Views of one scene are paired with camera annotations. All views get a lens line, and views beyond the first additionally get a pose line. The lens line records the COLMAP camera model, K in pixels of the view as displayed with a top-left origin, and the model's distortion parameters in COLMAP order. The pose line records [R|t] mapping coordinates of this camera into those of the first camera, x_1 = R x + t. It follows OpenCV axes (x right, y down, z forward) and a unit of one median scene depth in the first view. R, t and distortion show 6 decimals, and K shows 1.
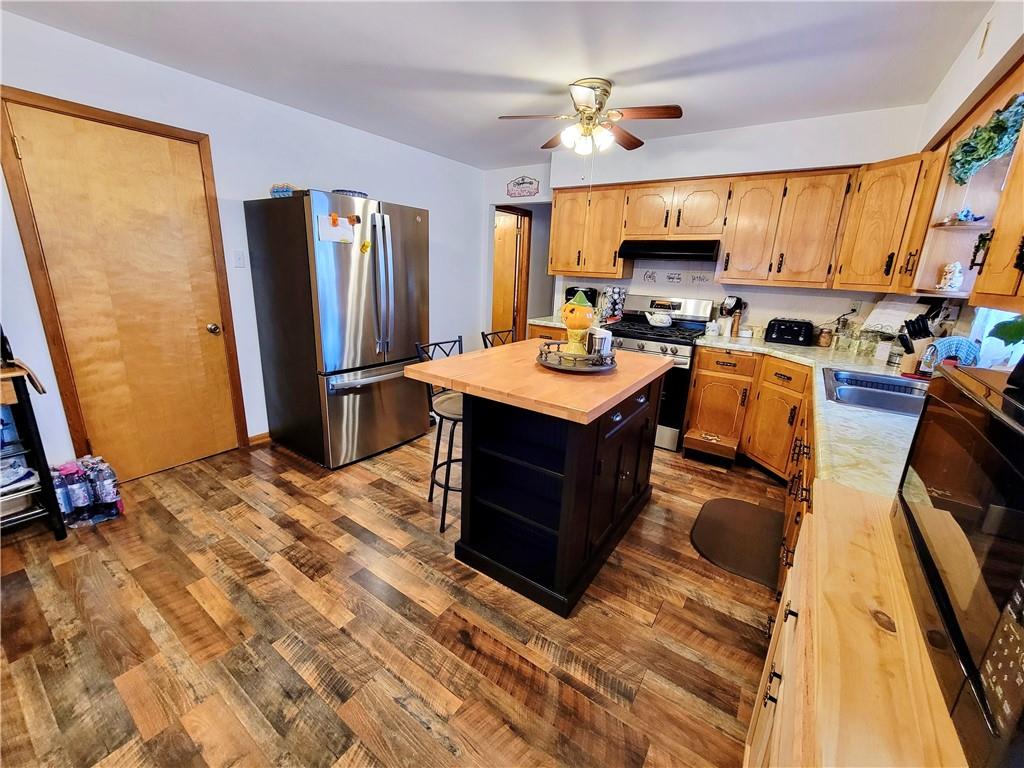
lens RADIAL K [[418.8, 0, 506.3], [0, 418.8, 379.7], [0, 0, 1]] dist [0.001206, -0.001466]
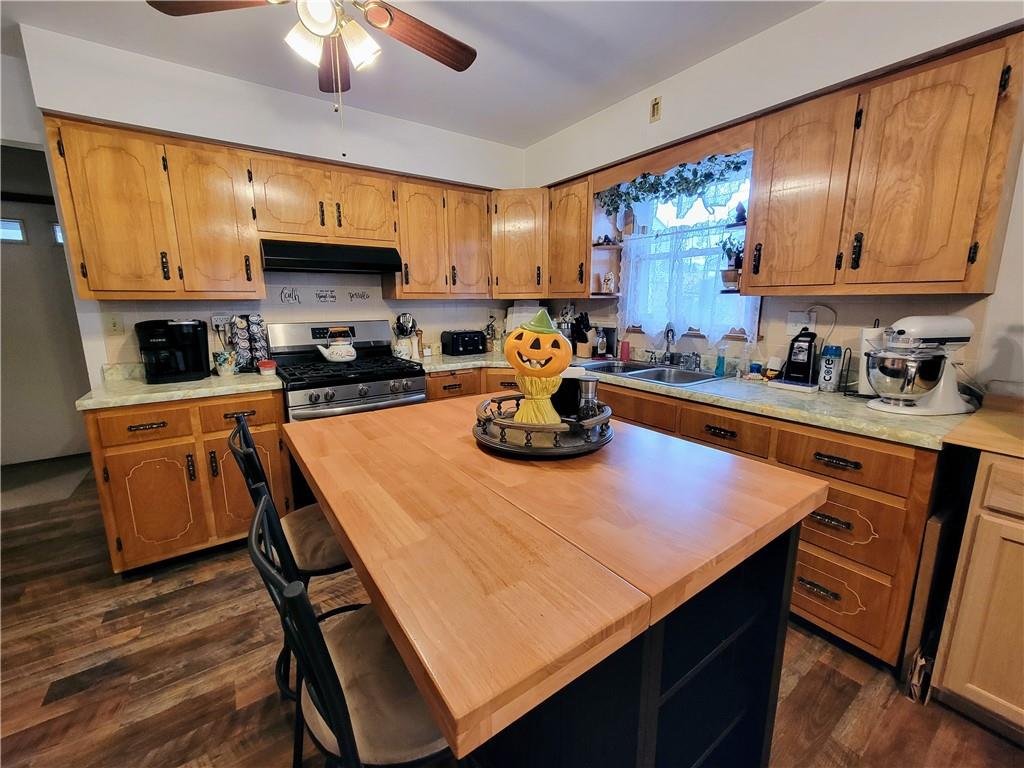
lens RADIAL K [[418.8, 0, 510.3], [0, 418.8, 378.8], [0, 0, 1]] dist [0.001206, -0.001466]
pose [[0.333905, -0.213758, 0.918049, -0.374864], [0.262748, 0.956452, 0.127135, -0.202192], [-0.905246, 0.198765, 0.375529, 0.826239]]
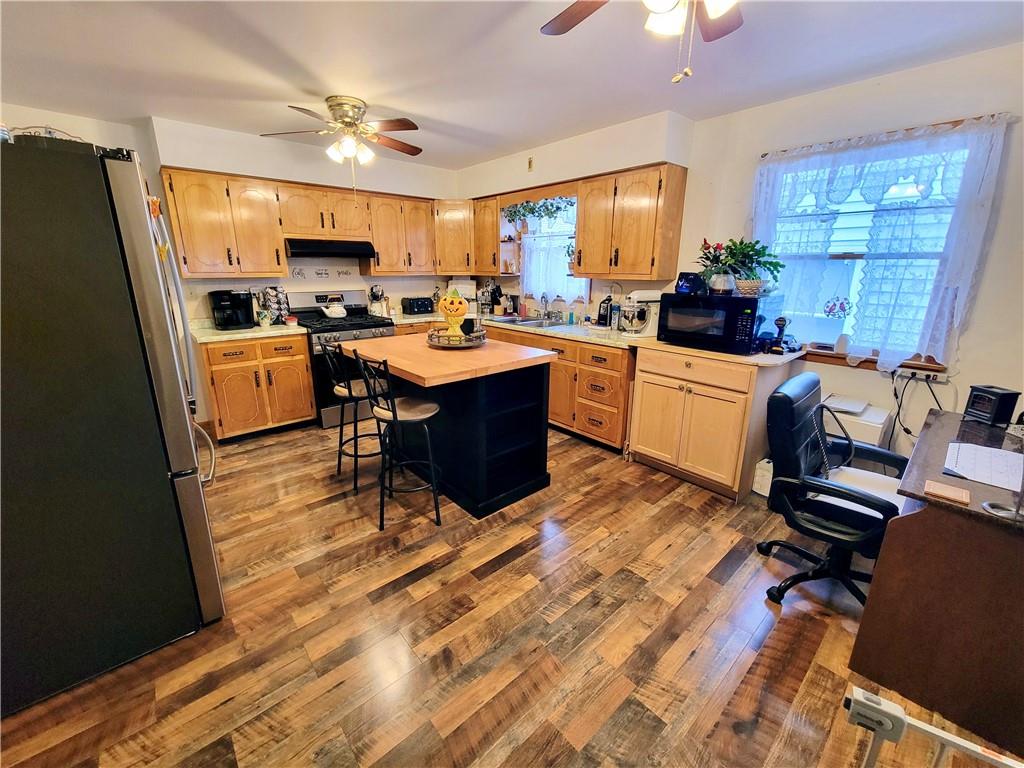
lens RADIAL K [[418.8, 0, 511.2], [0, 418.8, 380.9], [0, 0, 1]] dist [0.001206, -0.001466]
pose [[0.223192, -0.294113, 0.929346, -1.082298], [0.258579, 0.937103, 0.234468, -0.197578], [-0.939852, 0.187978, 0.285205, 0.498311]]
